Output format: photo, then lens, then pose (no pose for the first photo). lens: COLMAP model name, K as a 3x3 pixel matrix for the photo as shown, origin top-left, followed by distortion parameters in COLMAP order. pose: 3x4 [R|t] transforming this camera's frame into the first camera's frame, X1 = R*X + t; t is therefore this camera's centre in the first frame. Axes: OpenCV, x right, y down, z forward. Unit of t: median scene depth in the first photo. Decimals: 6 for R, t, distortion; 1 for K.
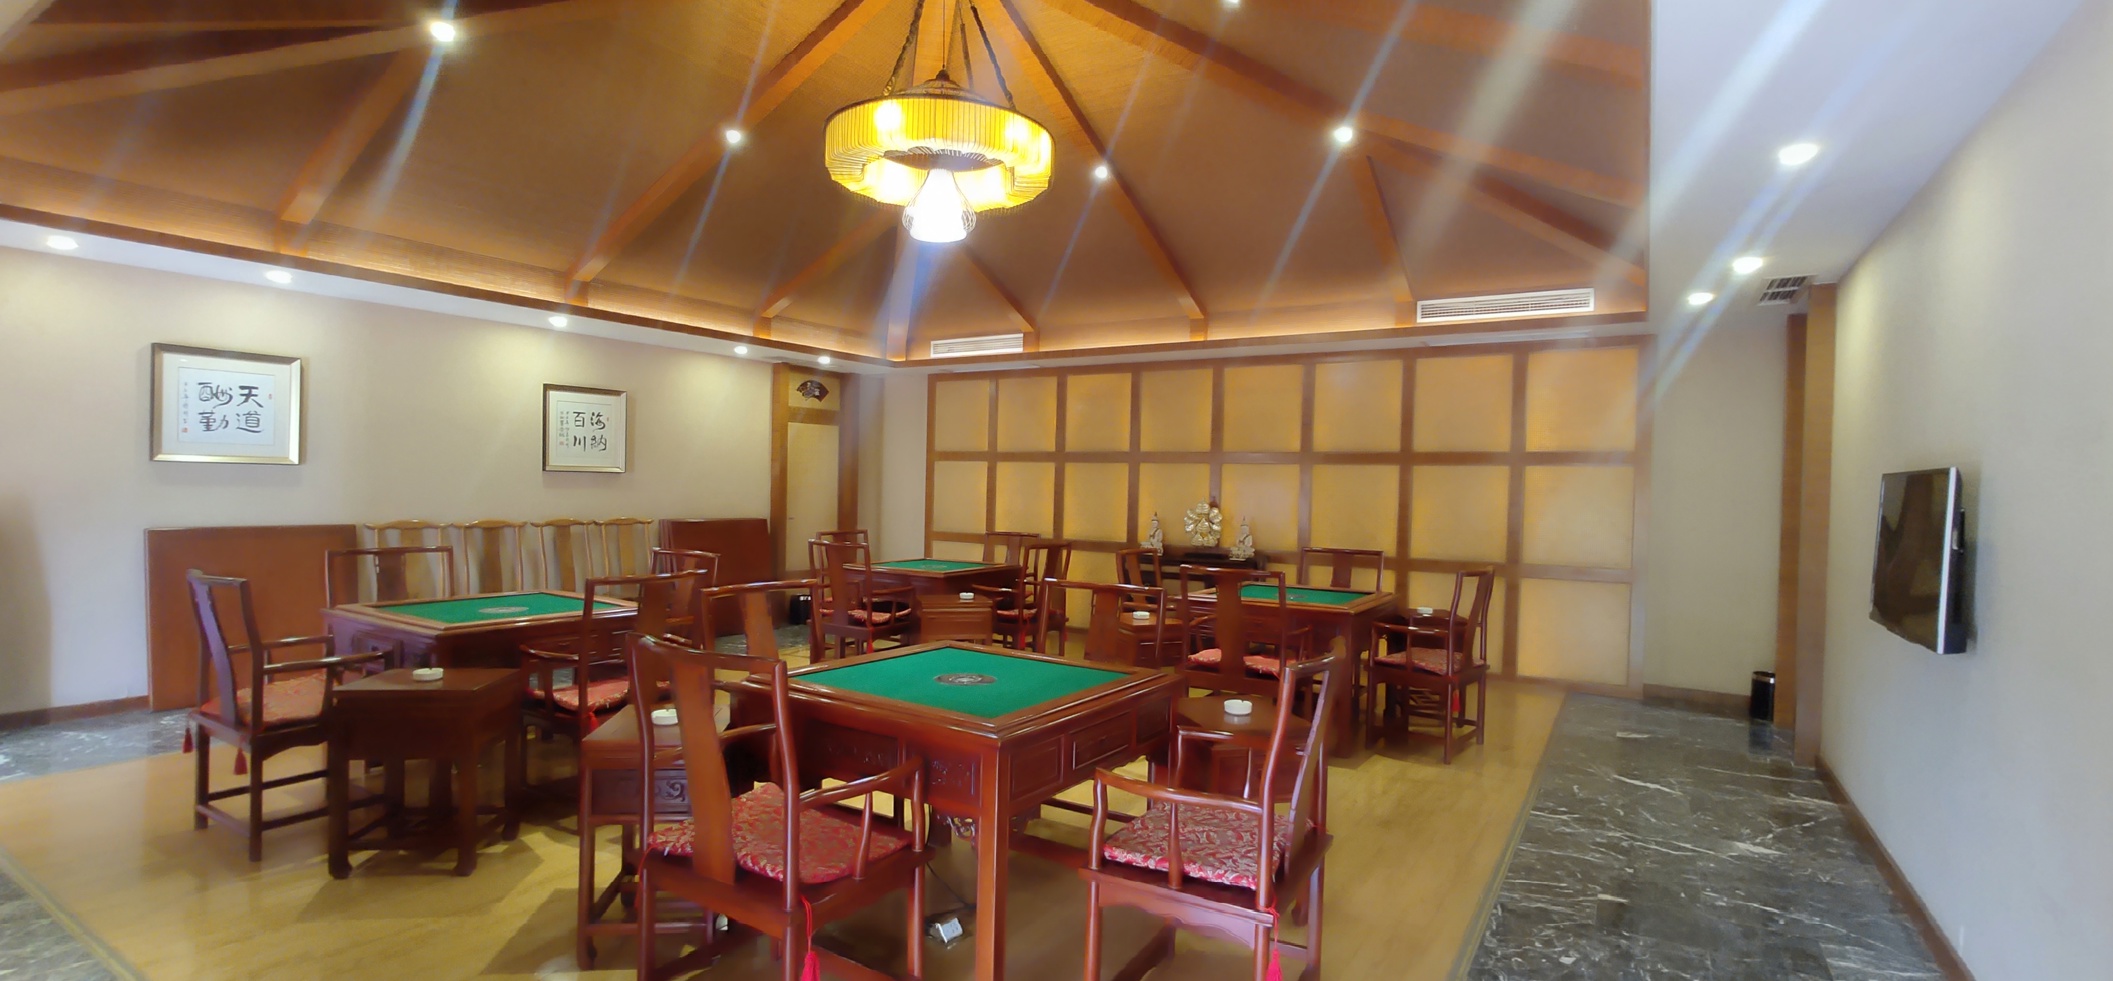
lens RADIAL K [[989.4, 0, 1056.5], [0, 989.4, 490.5], [0, 0, 1]] dist [0.003303, 0.000848]
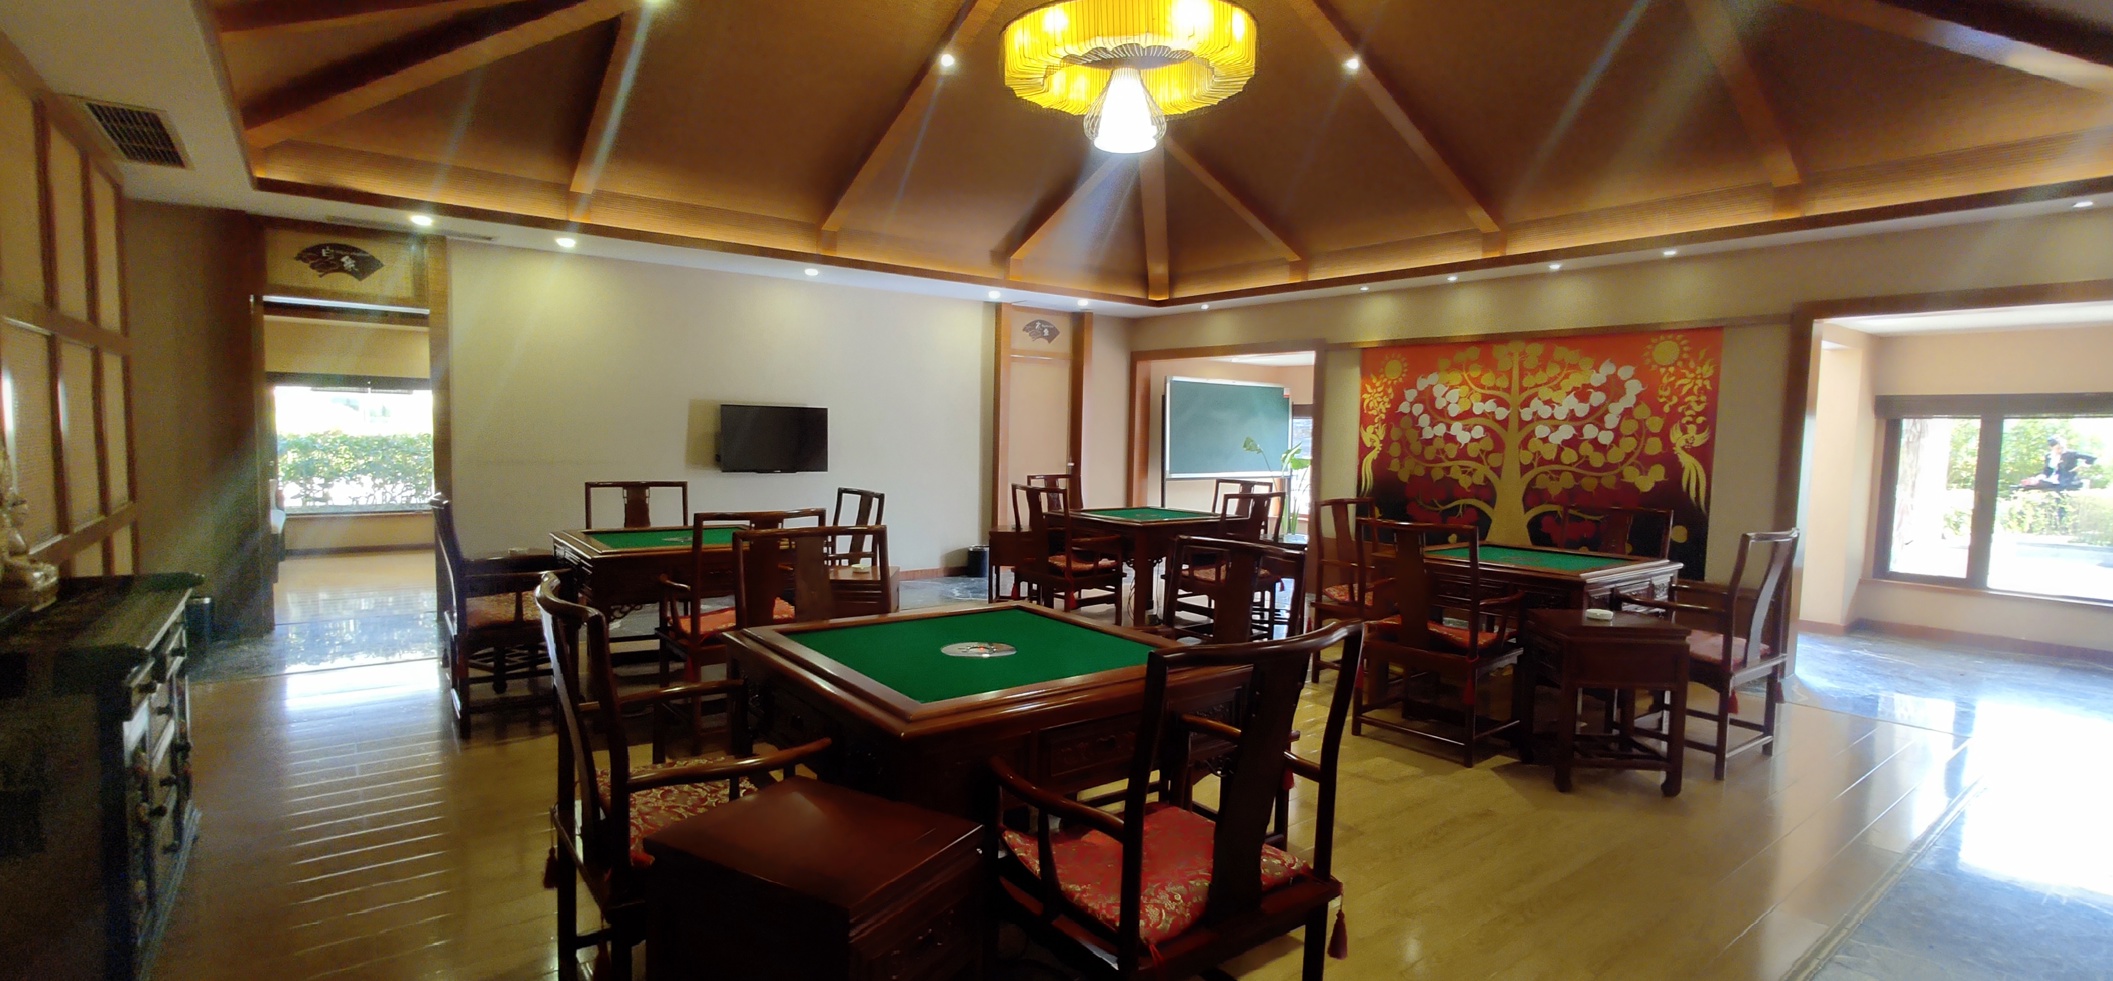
lens RADIAL K [[959.9, 0, 1056.5], [0, 959.9, 490.5], [0, 0, 1]] dist [-0.001722, 0.000028]
pose [[0.943725, 0.023078, -0.329924, 0.116901], [-0.005014, 0.998446, 0.055497, 0.005548], [0.330692, -0.050720, 0.942375, 0.144634]]
